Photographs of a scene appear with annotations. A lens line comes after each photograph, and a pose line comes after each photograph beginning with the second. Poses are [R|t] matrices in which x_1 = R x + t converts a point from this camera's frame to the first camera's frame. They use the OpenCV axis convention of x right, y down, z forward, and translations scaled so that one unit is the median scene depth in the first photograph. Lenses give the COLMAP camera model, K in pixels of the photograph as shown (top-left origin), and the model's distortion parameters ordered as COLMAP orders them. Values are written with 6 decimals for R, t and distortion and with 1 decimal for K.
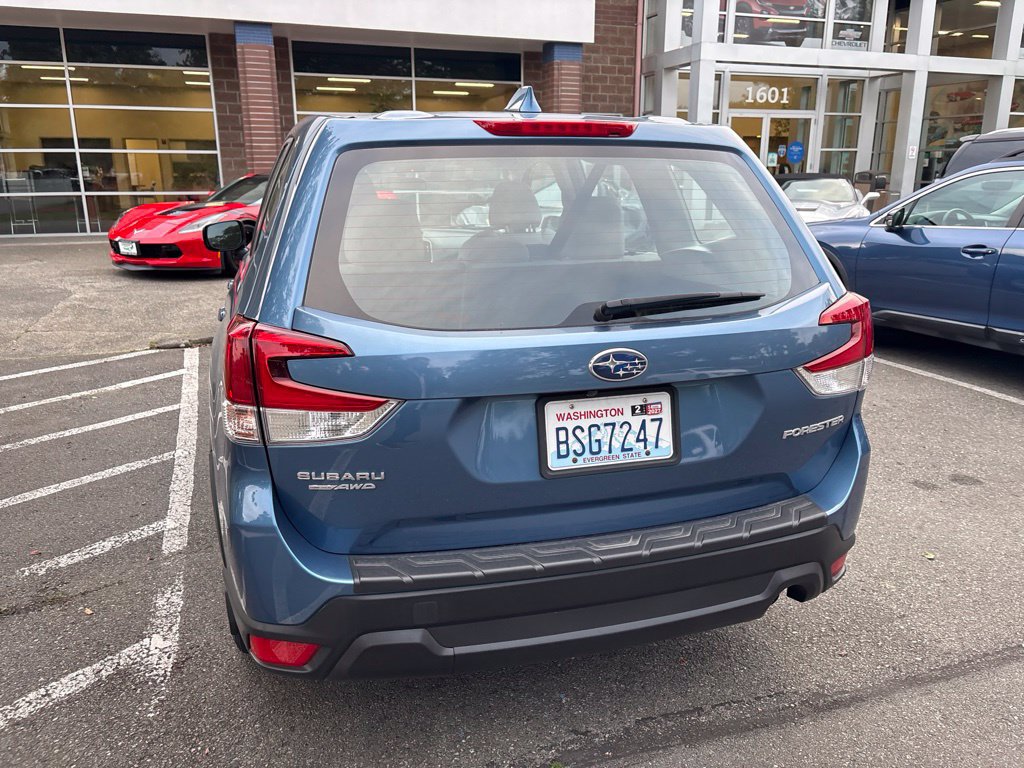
lens RADIAL K [[776.5, 0, 506.4], [0, 776.5, 373.2], [0, 0, 1]] dist [0.053567, -0.056137]
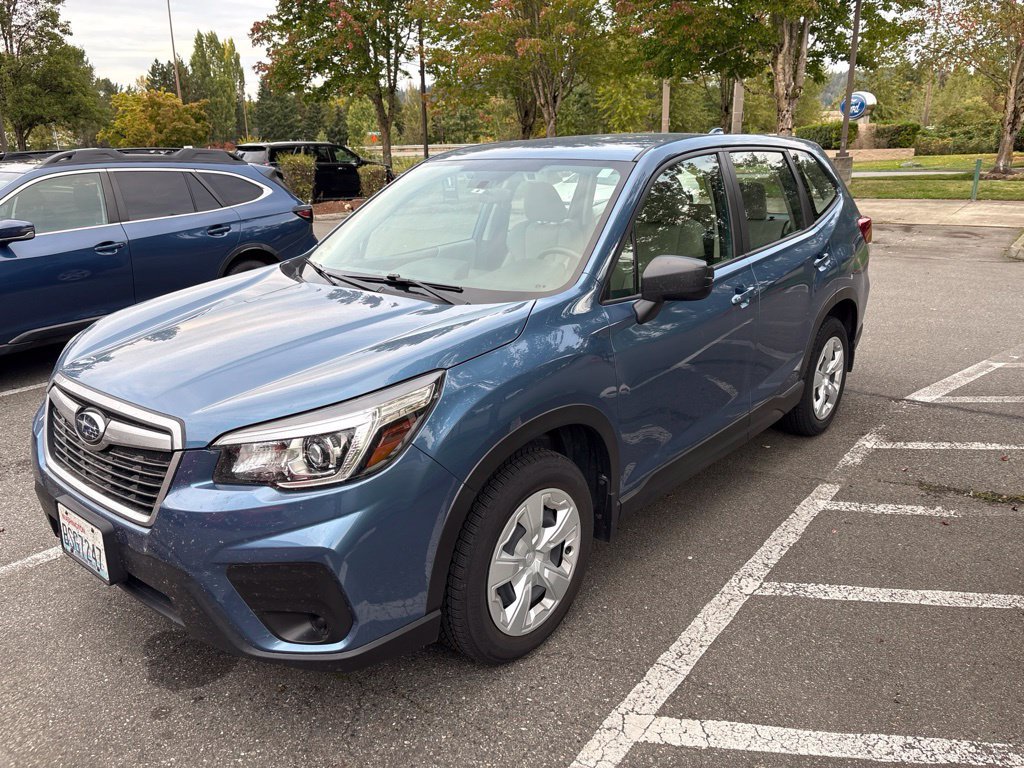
lens RADIAL K [[776.5, 0, 513.2], [0, 776.5, 381.2], [0, 0, 1]] dist [0.053567, -0.056137]
pose [[-0.553663, -0.226098, 0.801459, -0.977622], [0.230190, 0.883381, 0.408228, -0.470849], [-0.800293, 0.410509, -0.437050, 1.672171]]
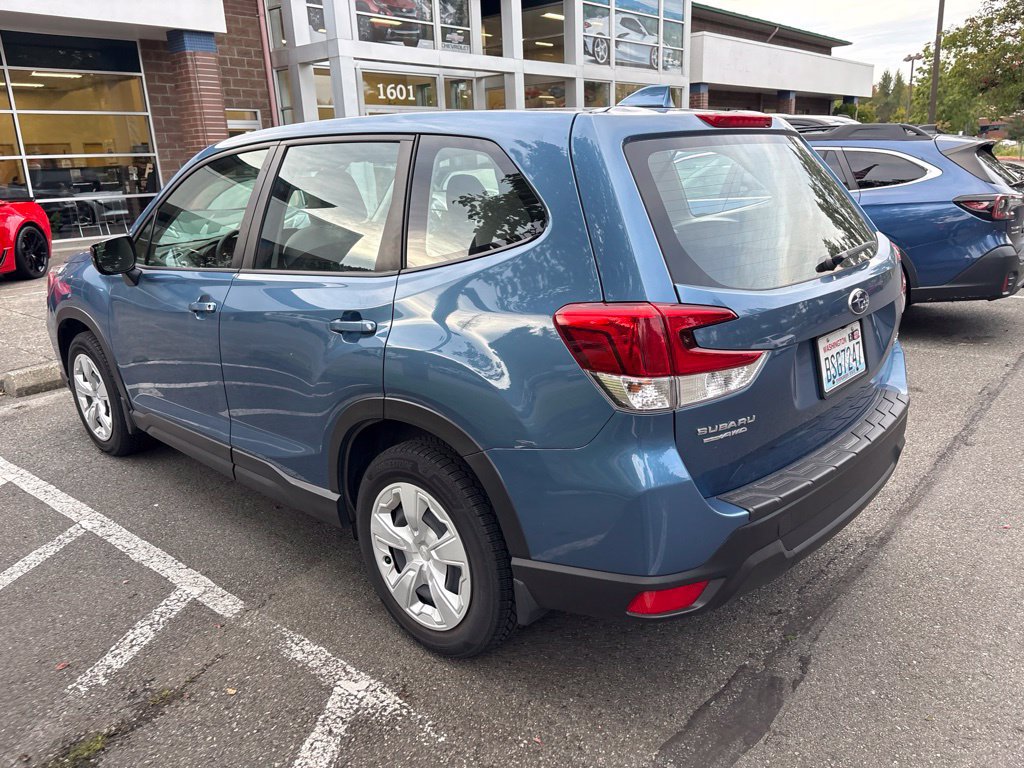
lens RADIAL K [[776.5, 0, 519.9], [0, 776.5, 380.0], [0, 0, 1]] dist [0.053567, -0.056137]
pose [[0.859238, -0.169168, 0.482797, -0.478090], [0.163138, 0.985079, 0.054827, -0.022098], [-0.484868, 0.031653, 0.874014, 0.064672]]
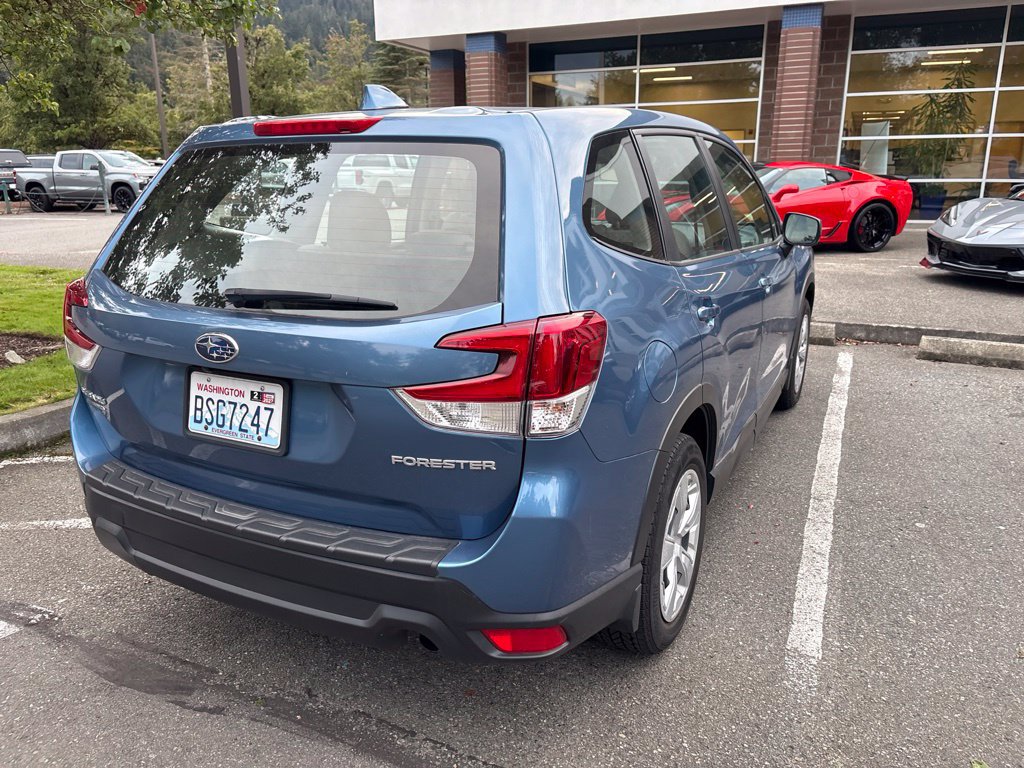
lens RADIAL K [[776.5, 0, 507.6], [0, 776.5, 385.9], [0, 0, 1]] dist [0.053567, -0.056137]
pose [[0.716985, 0.183799, -0.672421, 0.567841], [-0.163597, 0.982040, 0.093990, -0.061518], [0.677619, 0.042617, 0.734177, 0.228048]]
